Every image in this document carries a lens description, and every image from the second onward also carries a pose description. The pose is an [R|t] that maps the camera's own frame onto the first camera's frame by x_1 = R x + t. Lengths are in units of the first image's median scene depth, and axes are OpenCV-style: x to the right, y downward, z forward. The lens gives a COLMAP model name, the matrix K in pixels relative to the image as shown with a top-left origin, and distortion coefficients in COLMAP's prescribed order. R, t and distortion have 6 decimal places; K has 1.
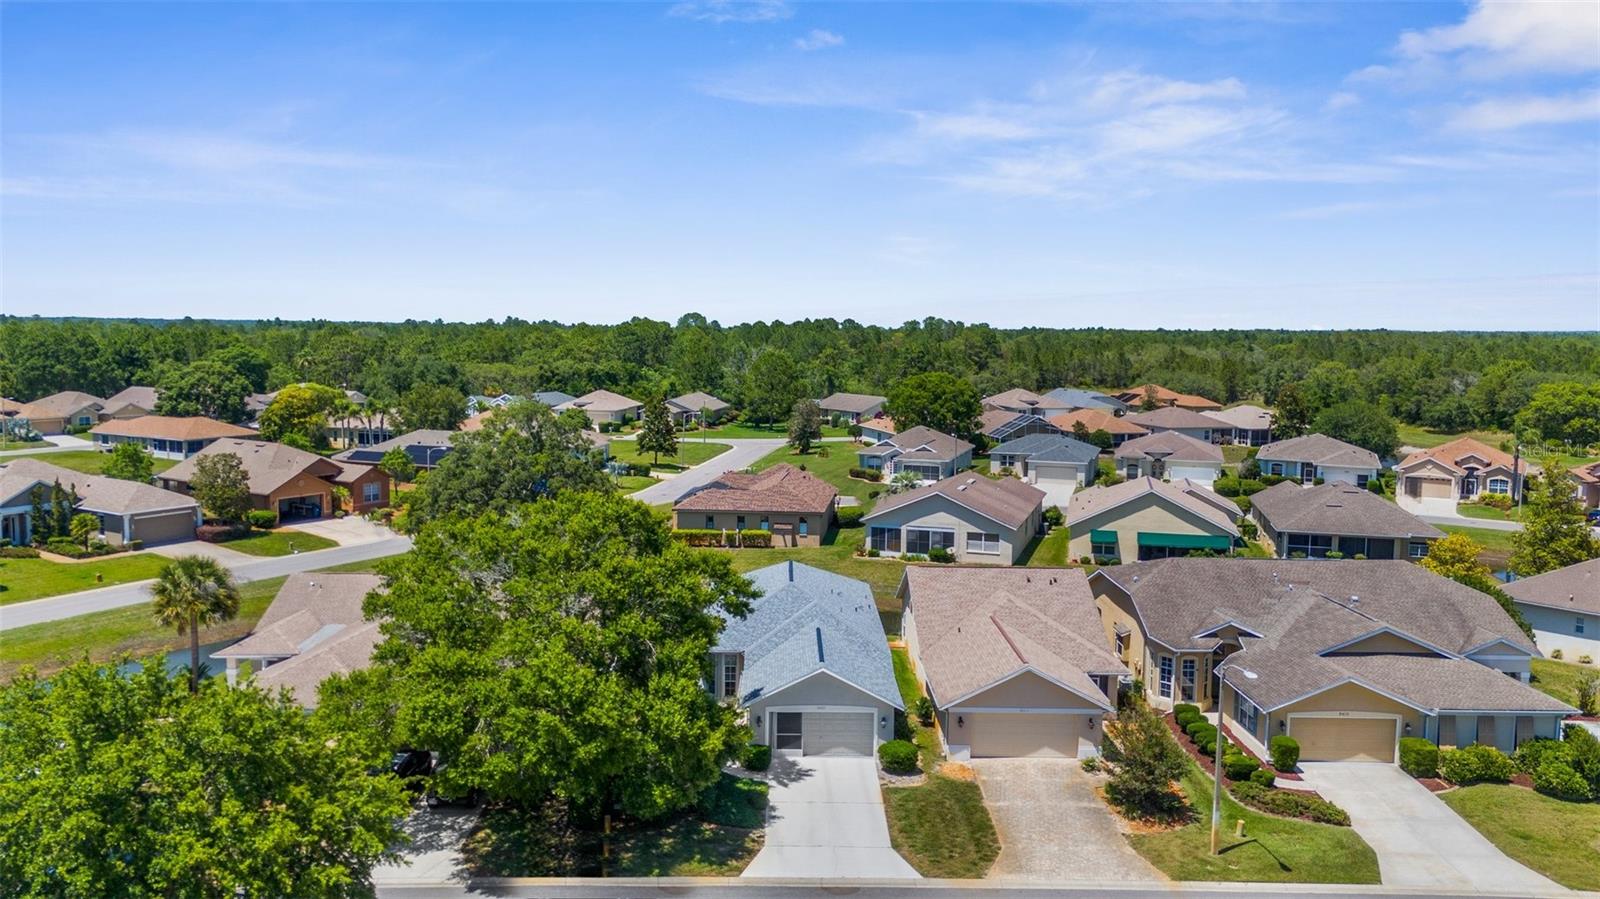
lens RADIAL K [[1177.8, 0, 796.9], [0, 1177.8, 443.4], [0, 0, 1]] dist [0.071334, -0.061301]
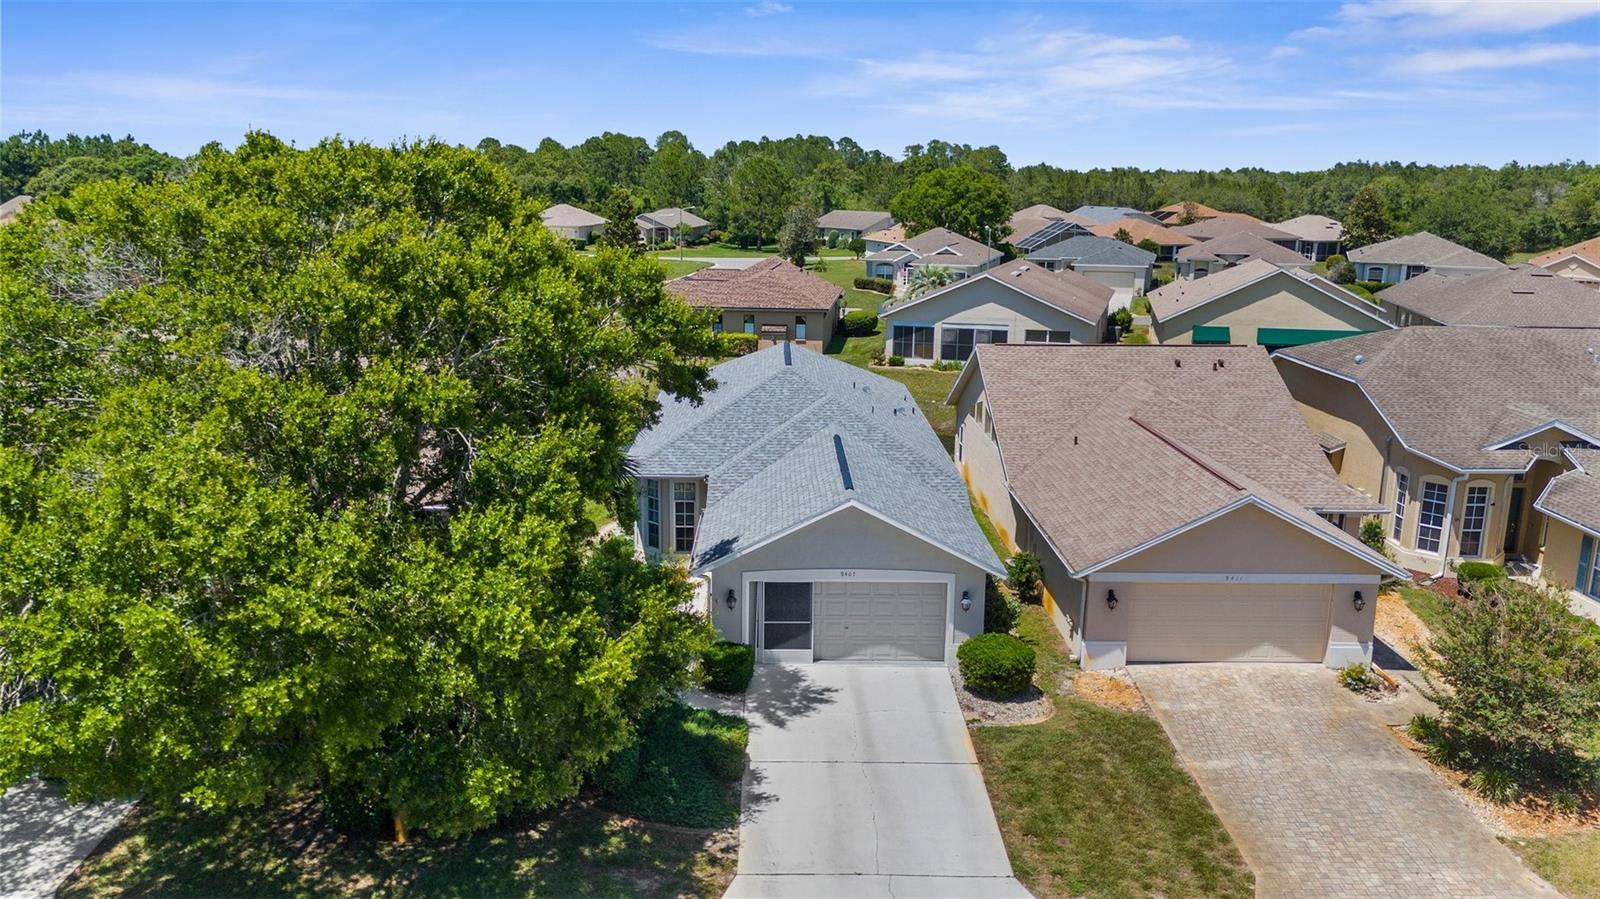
lens RADIAL K [[1177.8, 0, 798.7], [0, 1177.8, 449.3], [0, 0, 1]] dist [0.071334, -0.061301]
pose [[0.999953, -0.001715, 0.009514, -0.005687], [0.000488, 0.991838, 0.127501, 0.089748], [-0.009655, -0.127490, 0.991793, 0.430169]]
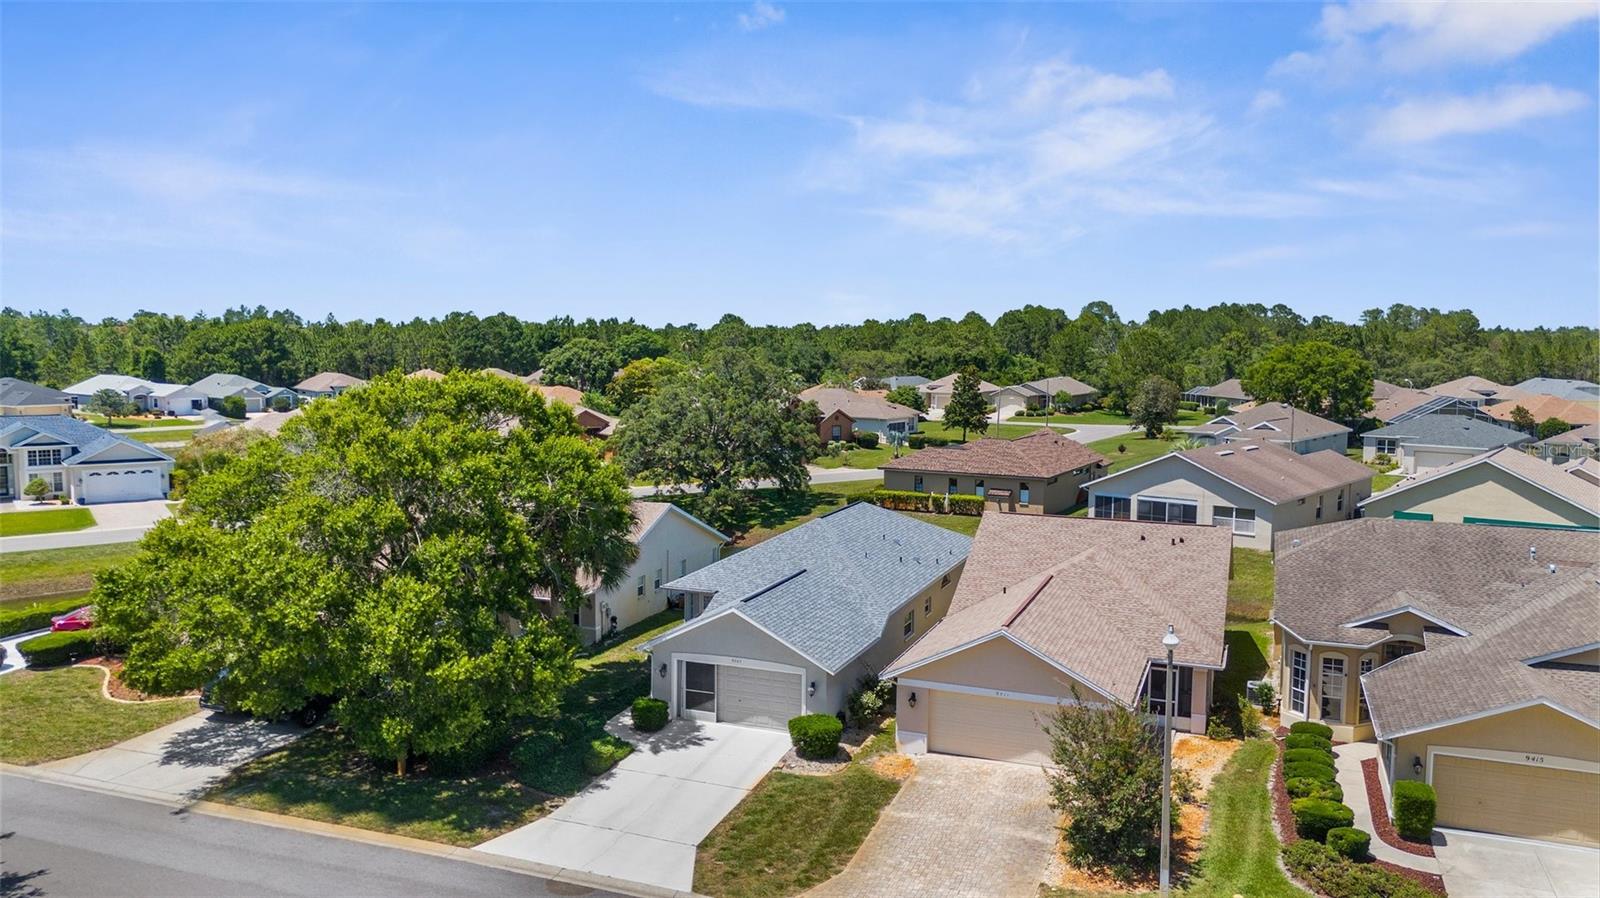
lens RADIAL K [[1177.8, 0, 797.5], [0, 1177.8, 452.7], [0, 0, 1]] dist [0.071334, -0.061301]
pose [[0.924746, 0.033147, -0.379138, 0.302888], [-0.033944, 0.999413, 0.004584, 0.074810], [0.379067, 0.008631, 0.925329, 0.273394]]
